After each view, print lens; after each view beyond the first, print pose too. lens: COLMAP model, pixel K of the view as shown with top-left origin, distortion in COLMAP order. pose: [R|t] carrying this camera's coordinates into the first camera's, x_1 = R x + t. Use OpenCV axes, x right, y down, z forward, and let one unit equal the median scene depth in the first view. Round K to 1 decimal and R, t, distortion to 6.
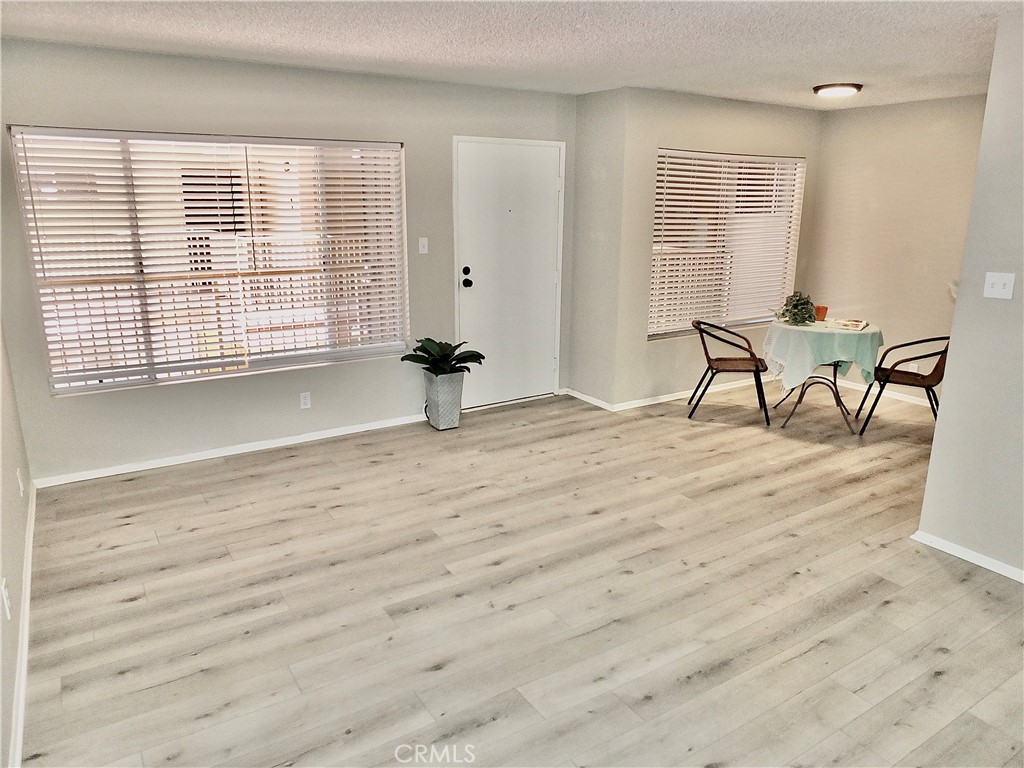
lens RADIAL K [[711.0, 0, 513.2], [0, 711.0, 380.9], [0, 0, 1]] dist [-0.024930, 0.013858]
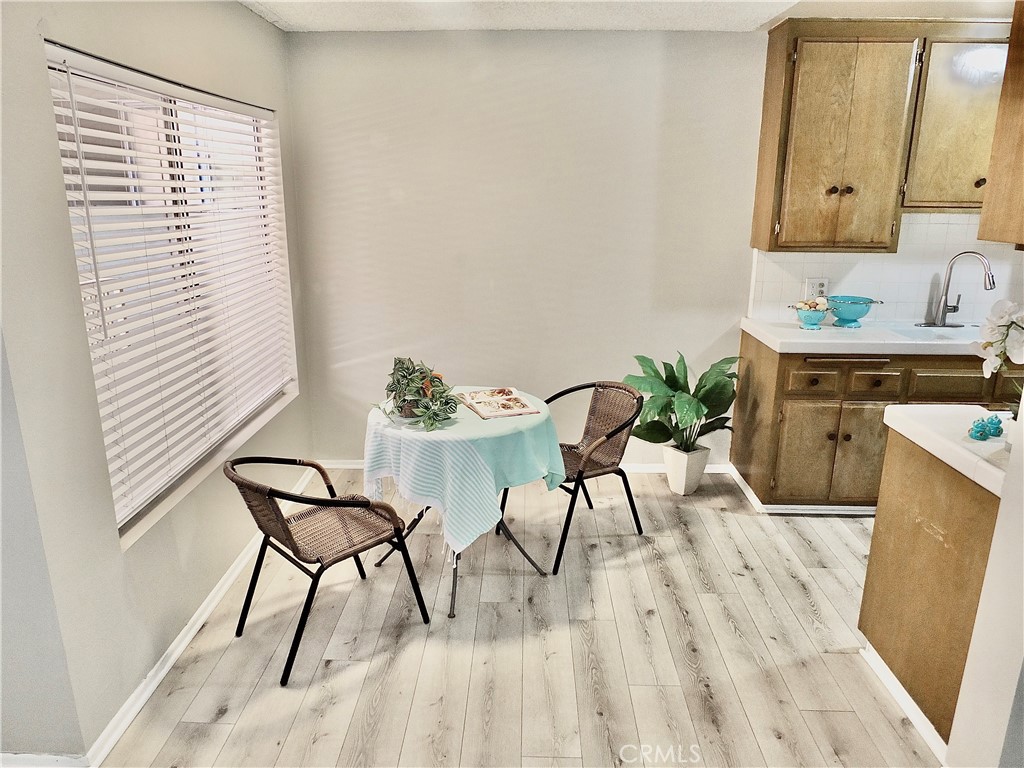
lens RADIAL K [[711.0, 0, 511.4], [0, 711.0, 385.2], [0, 0, 1]] dist [-0.024930, 0.013858]
pose [[0.558781, -0.228145, 0.797317, 0.025163], [0.207816, 0.969261, 0.131702, -0.201202], [-0.802855, 0.092103, 0.589017, 0.781901]]
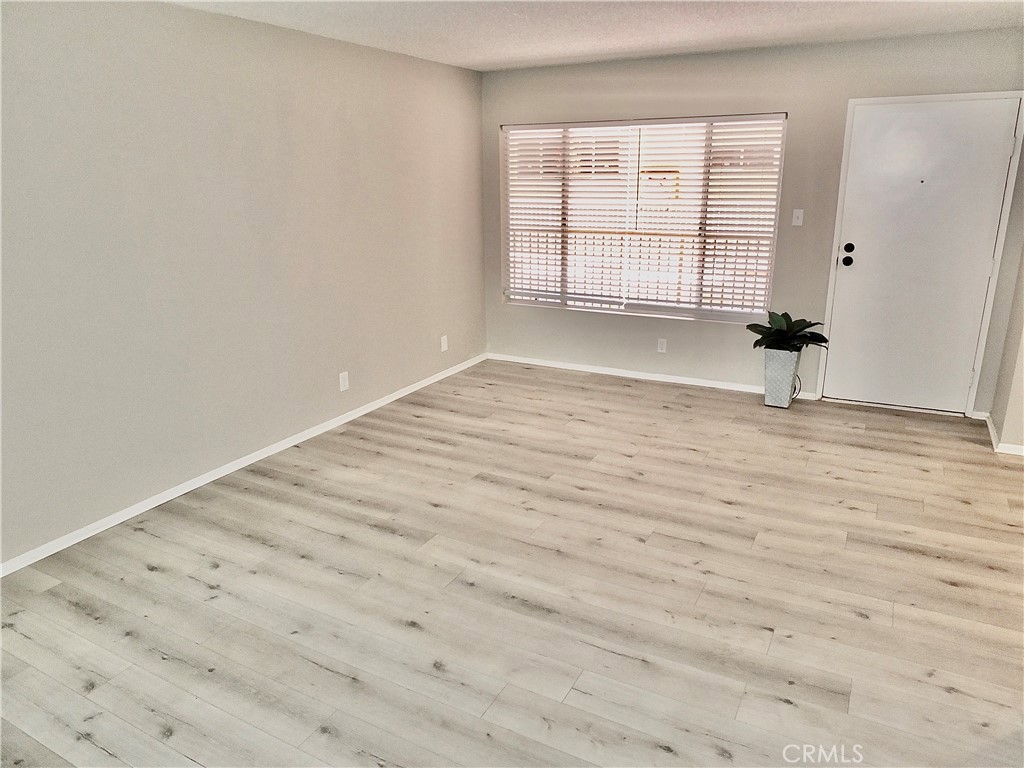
lens RADIAL K [[711.0, 0, 513.8], [0, 711.0, 382.8], [0, 0, 1]] dist [-0.024930, 0.013858]
pose [[0.474988, 0.237036, -0.847467, 0.678439], [-0.204586, 0.966397, 0.155634, -0.051627], [0.855880, 0.099456, 0.507521, 0.238438]]
